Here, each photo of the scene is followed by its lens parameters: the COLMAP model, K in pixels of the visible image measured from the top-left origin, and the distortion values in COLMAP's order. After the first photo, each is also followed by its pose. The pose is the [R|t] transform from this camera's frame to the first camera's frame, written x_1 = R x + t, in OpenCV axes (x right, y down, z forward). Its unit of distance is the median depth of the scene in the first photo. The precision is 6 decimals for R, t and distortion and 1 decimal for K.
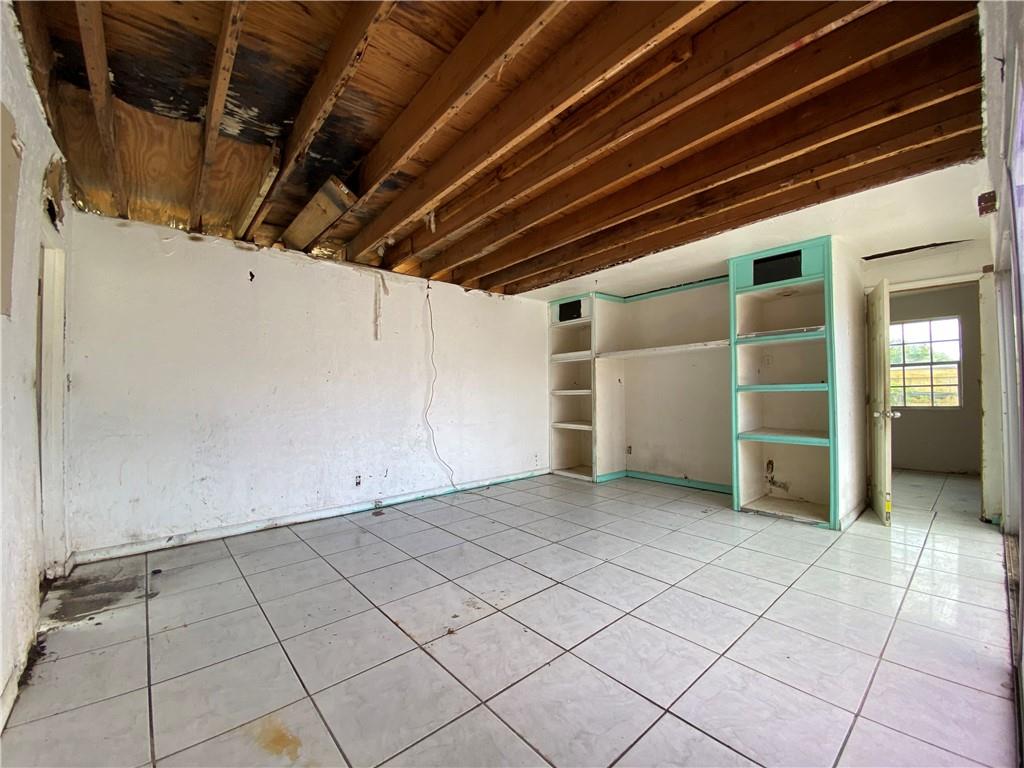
lens RADIAL K [[414.3, 0, 513.3], [0, 414.3, 380.4], [0, 0, 1]] dist [-0.000642, -0.006618]
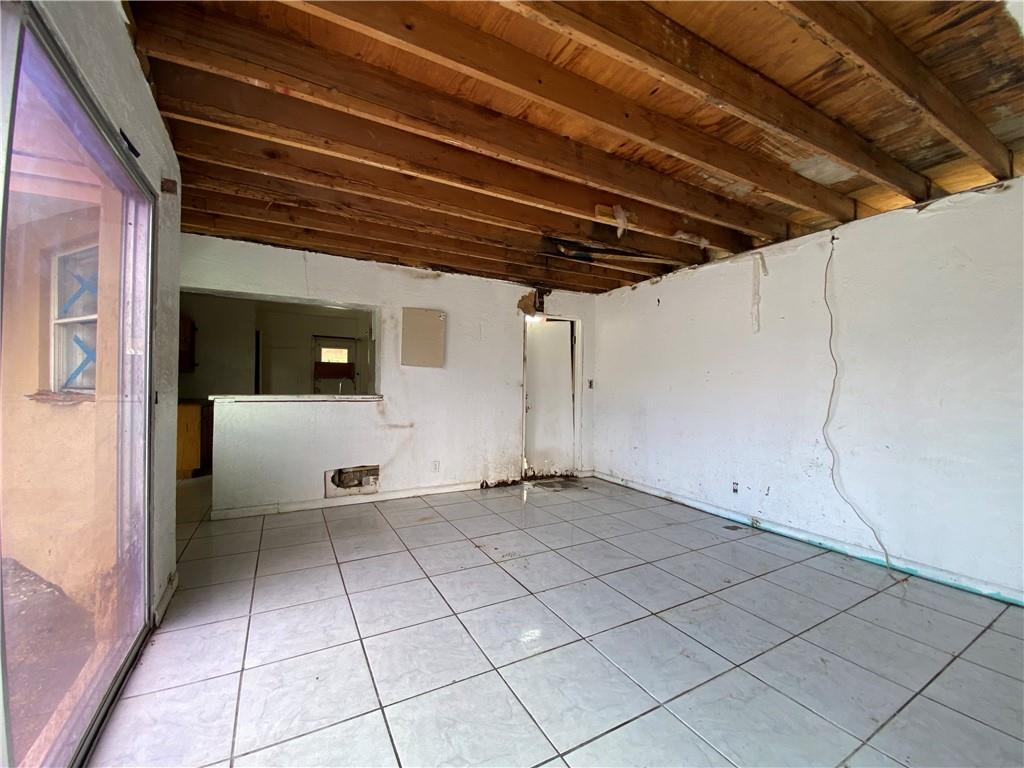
lens RADIAL K [[414.3, 0, 509.2], [0, 414.3, 387.0], [0, 0, 1]] dist [-0.000642, -0.006618]
pose [[-0.225972, 0.011351, -0.974068, 0.723461], [0.015579, 0.999846, 0.008037, -0.000044], [0.974009, -0.013359, -0.226114, 0.805923]]
